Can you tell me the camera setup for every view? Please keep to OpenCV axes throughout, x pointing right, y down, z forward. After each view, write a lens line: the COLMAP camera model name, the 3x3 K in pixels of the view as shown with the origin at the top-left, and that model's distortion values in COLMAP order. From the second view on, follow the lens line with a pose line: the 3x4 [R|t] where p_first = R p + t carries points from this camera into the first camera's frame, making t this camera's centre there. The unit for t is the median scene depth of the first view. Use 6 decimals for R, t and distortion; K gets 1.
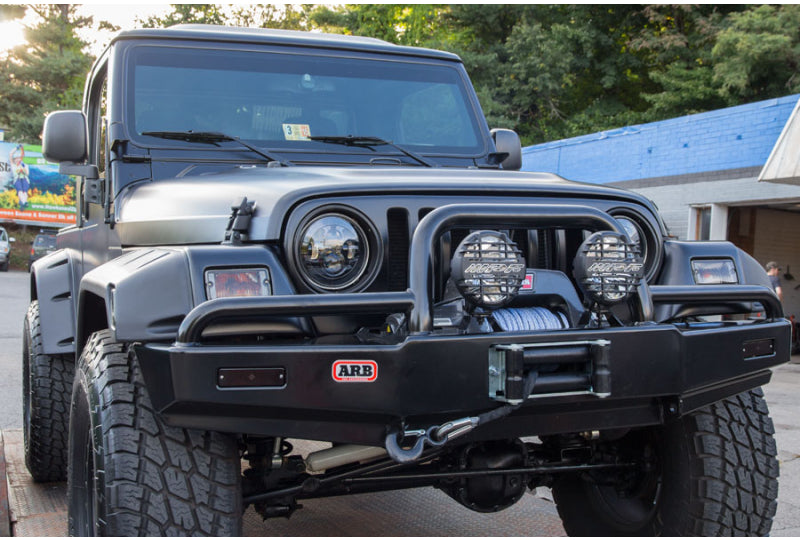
lens RADIAL K [[1020.7, 0, 385.6], [0, 1020.7, 269.4], [0, 0, 1]] dist [-0.006981, -0.034593]
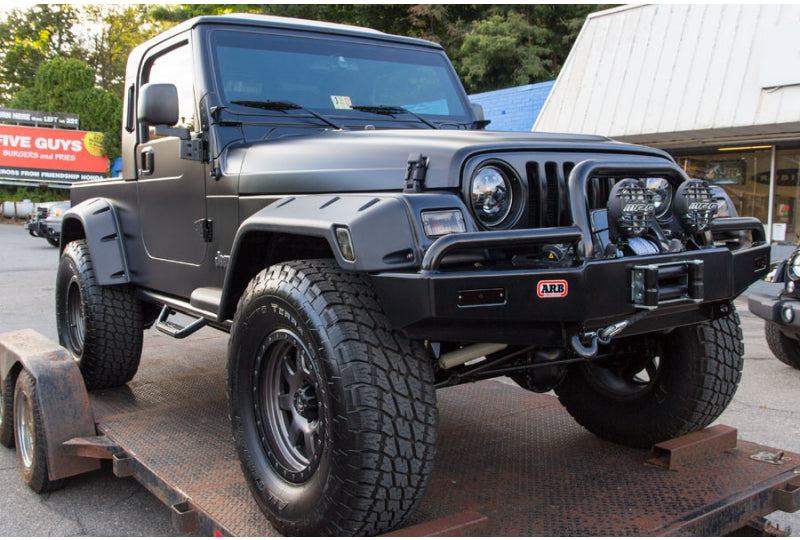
lens RADIAL K [[772.8, 0, 365.2], [0, 772.8, 252.7], [0, 0, 1]] dist [-0.015996, -0.005940]
pose [[0.981418, -0.024534, 0.190307, -0.386436], [0.014440, 0.998423, 0.054249, -0.001679], [-0.191337, -0.050493, 0.980225, 0.083570]]
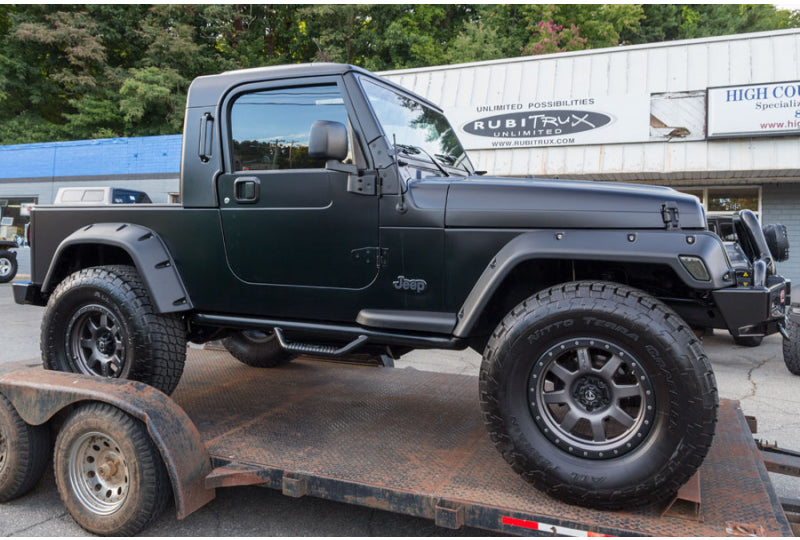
lens RADIAL K [[618.4, 0, 400.0], [0, 618.4, 270.0], [0, 0, 1]] dist [0.005054, 0.004820]
pose [[0.730295, -0.044280, 0.681696, -1.208713], [0.002583, 0.998069, 0.062063, -0.022554], [-0.683127, -0.043563, 0.728999, 0.567307]]
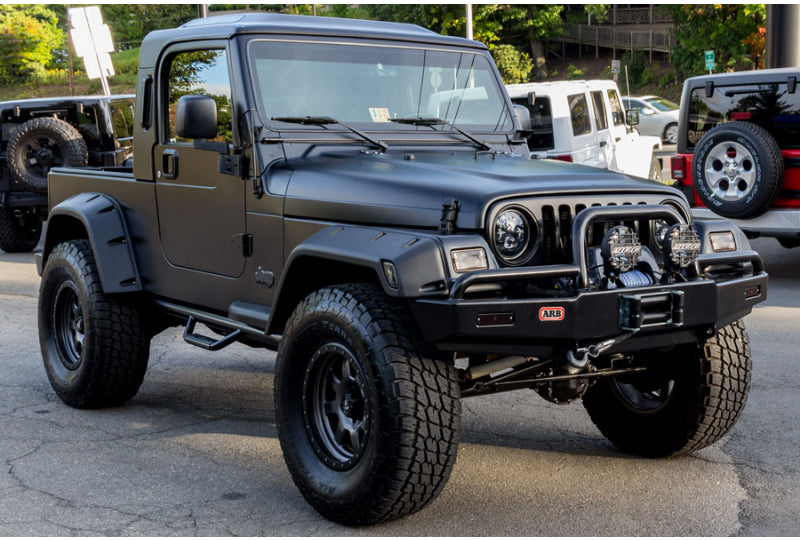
lens RADIAL K [[1281.5, 0, 400.0], [0, 1281.5, 270.0], [0, 0, 1]] dist [-0.013066, -5.694633]
pose [[0.979570, -0.013985, 0.200616, -0.594544], [-0.003632, 0.996186, 0.087182, -0.130696], [-0.201070, -0.086129, 0.975783, -0.836109]]
